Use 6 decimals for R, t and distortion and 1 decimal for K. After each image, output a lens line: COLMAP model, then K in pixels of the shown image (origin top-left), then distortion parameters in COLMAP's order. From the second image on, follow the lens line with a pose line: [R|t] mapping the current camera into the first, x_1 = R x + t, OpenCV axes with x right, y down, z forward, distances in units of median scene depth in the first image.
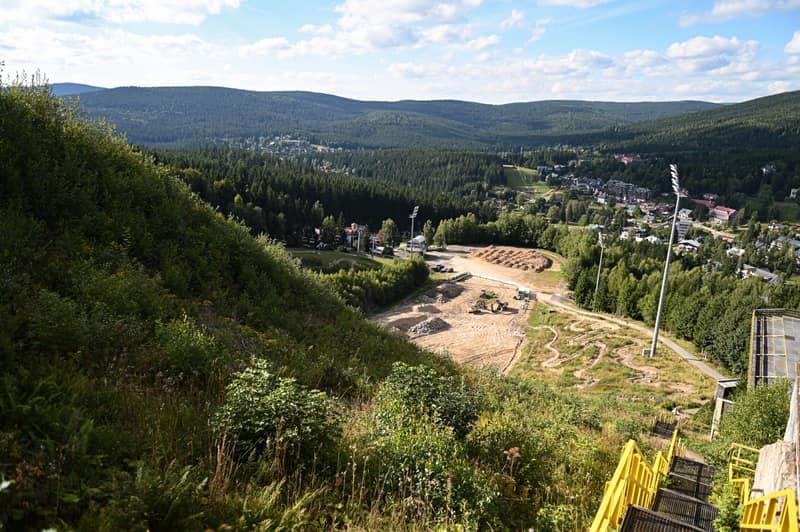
lens RADIAL K [[545.0, 0, 406.5], [0, 545.0, 266.9], [0, 0, 1]] dist [-0.007359, -0.006214]
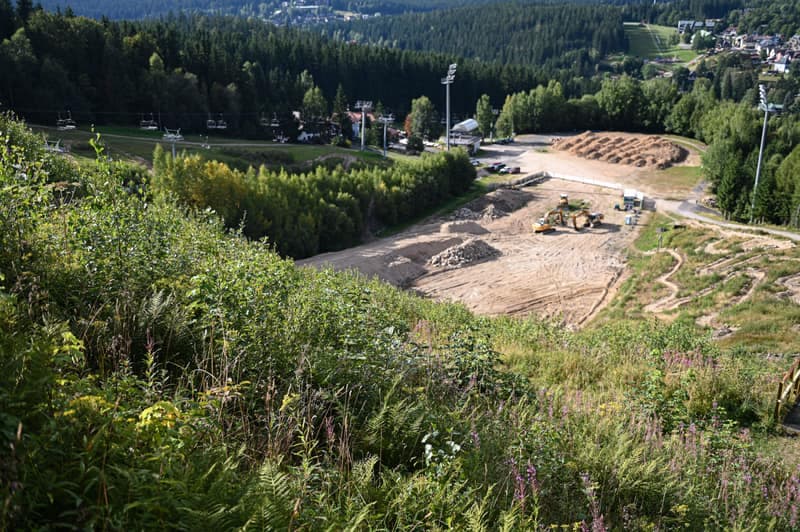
lens RADIAL K [[792.1, 0, 415.3], [0, 792.1, 266.2], [0, 0, 1]] dist [-0.006337, -0.014251]
pose [[0.995268, -0.026701, -0.093422, 0.053054], [0.035218, 0.995251, 0.090747, 0.031240], [0.090555, -0.093608, 0.991482, 0.101516]]
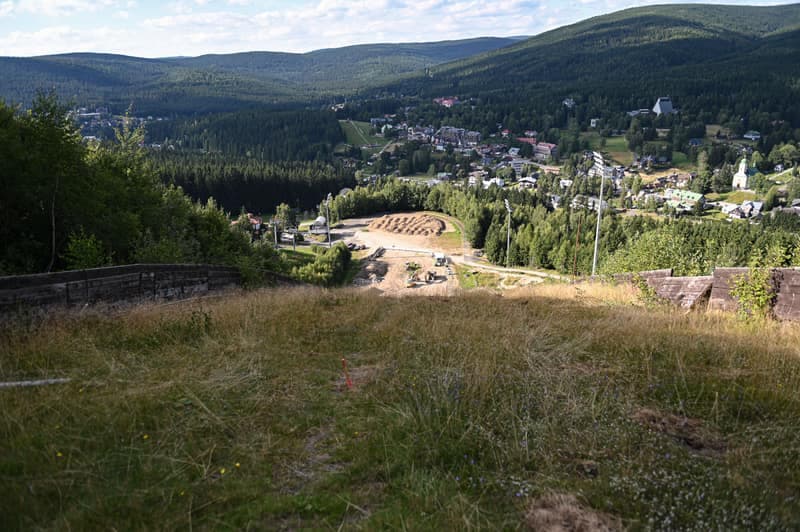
lens RADIAL K [[545.0, 0, 406.5], [0, 545.0, 266.9], [0, 0, 1]] dist [-0.007359, -0.006214]
pose [[0.942530, -0.174851, 0.284717, -0.161062], [0.149070, 0.982688, 0.110007, -0.065277], [-0.299023, -0.061242, 0.952279, -0.037577]]
